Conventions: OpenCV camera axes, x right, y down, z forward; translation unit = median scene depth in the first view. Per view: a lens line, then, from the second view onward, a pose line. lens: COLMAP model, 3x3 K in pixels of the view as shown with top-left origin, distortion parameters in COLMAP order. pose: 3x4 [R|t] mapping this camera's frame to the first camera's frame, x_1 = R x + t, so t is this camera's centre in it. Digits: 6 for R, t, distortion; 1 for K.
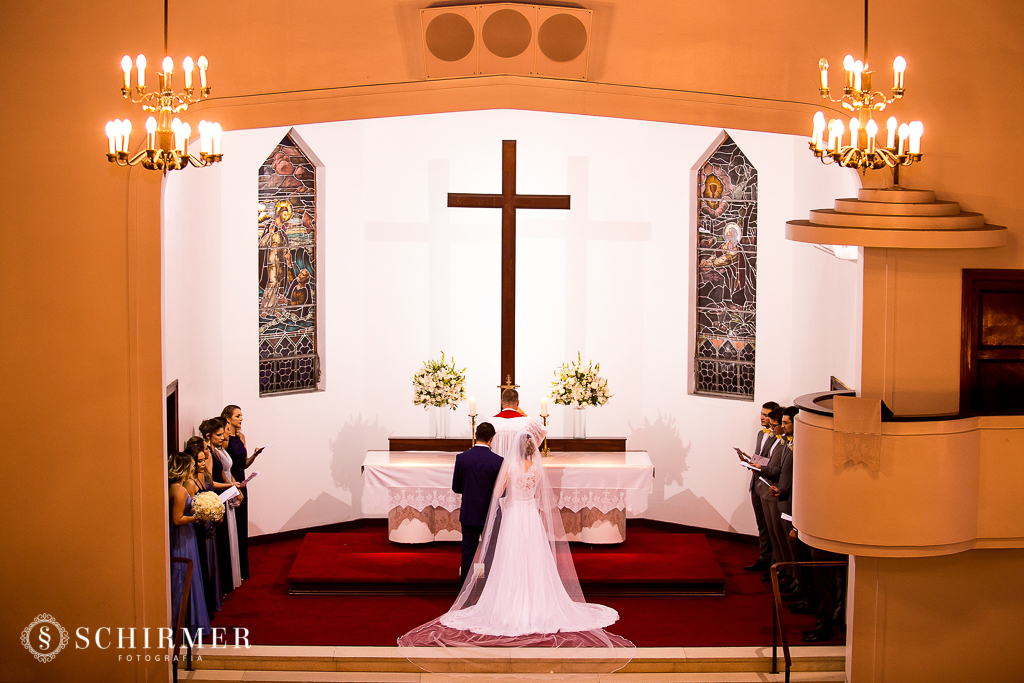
lens RADIAL K [[2159.2, 0, 511.9], [0, 2159.2, 341.0], [0, 0, 1]] dist [-0.300163, 0.000000]
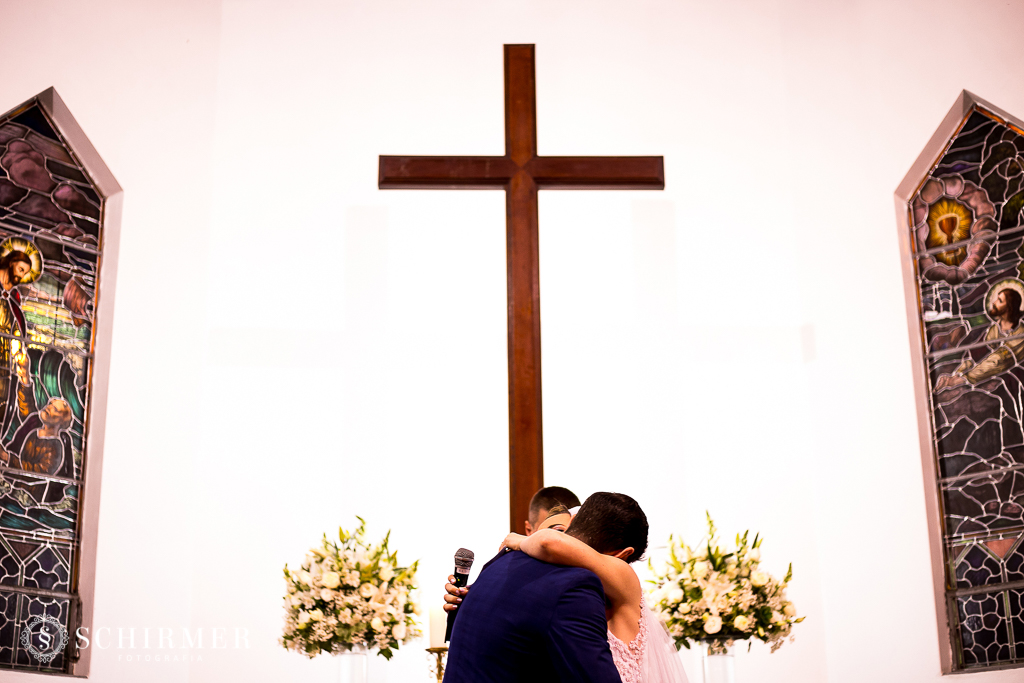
lens RADIAL K [[1525.8, 0, 499.1], [0, 1525.8, 351.1], [0, 0, 1]] dist [-0.097129, 0.000000]
pose [[0.999663, -0.009503, 0.024175, -0.013065], [0.018834, 0.906104, -0.422636, 0.092316], [-0.017889, 0.422949, 0.905977, 0.713537]]
